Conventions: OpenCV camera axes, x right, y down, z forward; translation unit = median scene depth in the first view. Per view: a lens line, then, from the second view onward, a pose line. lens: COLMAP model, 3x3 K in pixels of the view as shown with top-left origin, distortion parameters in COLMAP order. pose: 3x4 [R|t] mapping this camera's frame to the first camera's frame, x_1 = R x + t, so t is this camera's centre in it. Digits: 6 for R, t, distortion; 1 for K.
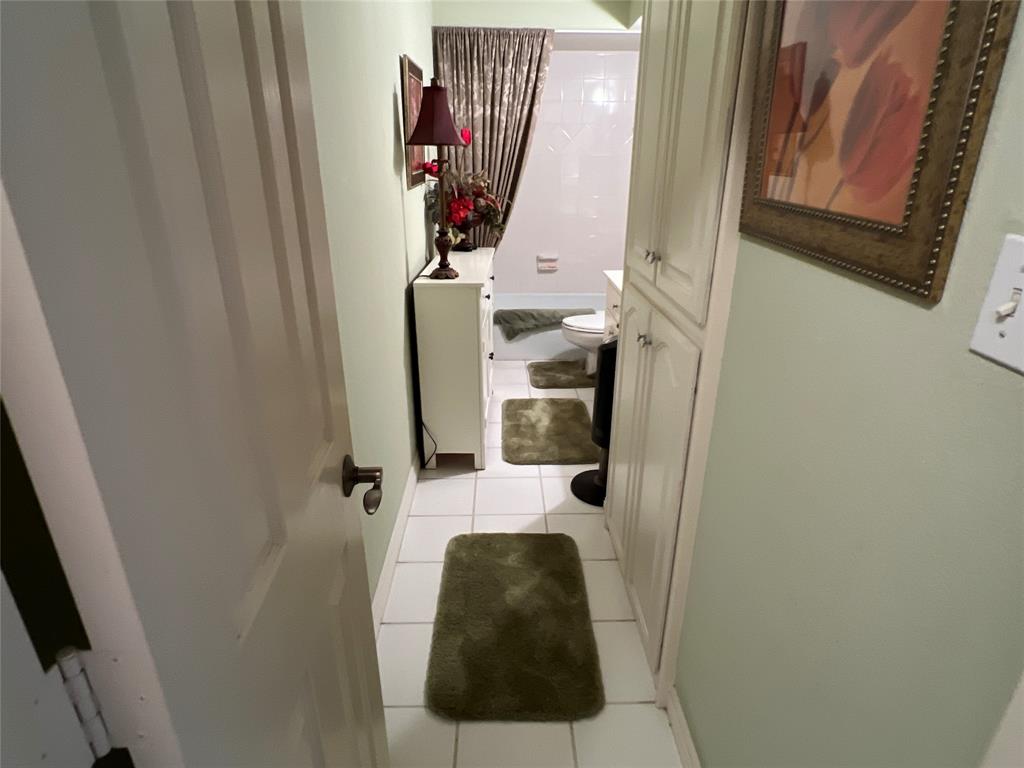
lens RADIAL K [[577.7, 0, 516.4], [0, 577.7, 386.0], [0, 0, 1]] dist [-0.004157, 0.002240]
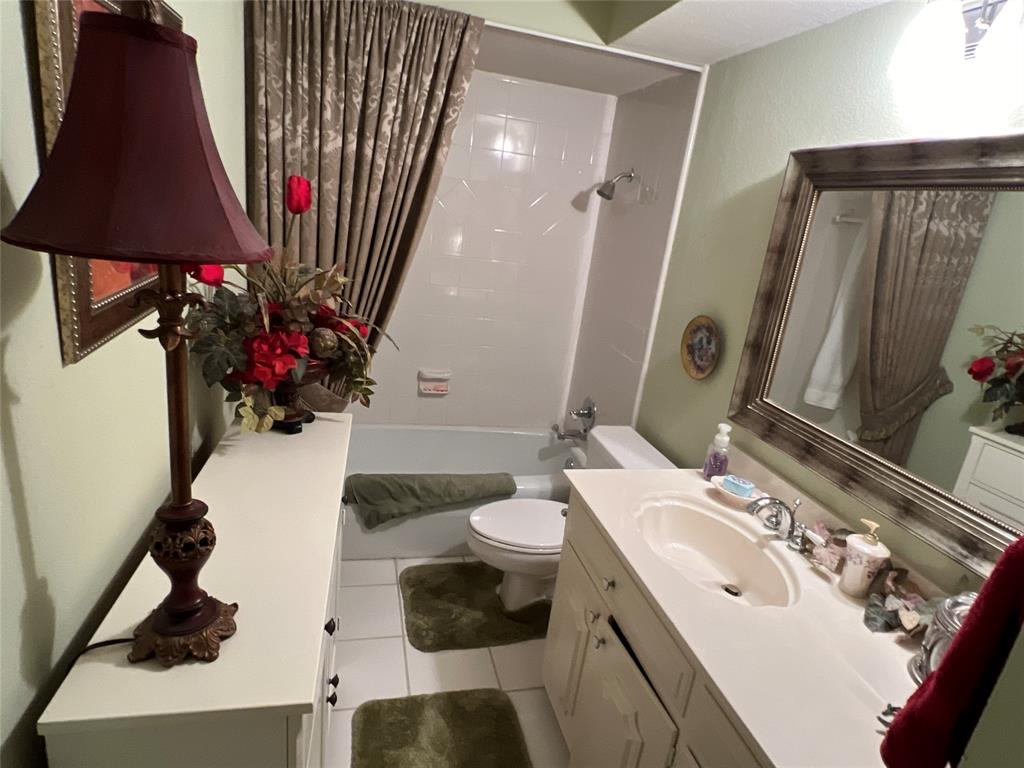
lens RADIAL K [[577.7, 0, 510.7], [0, 577.7, 380.0], [0, 0, 1]] dist [-0.004157, 0.002240]
pose [[0.969484, 0.046133, 0.240773, -0.025627], [-0.028035, 0.996554, -0.078062, -0.226317], [-0.243545, 0.068929, 0.967437, 0.472280]]
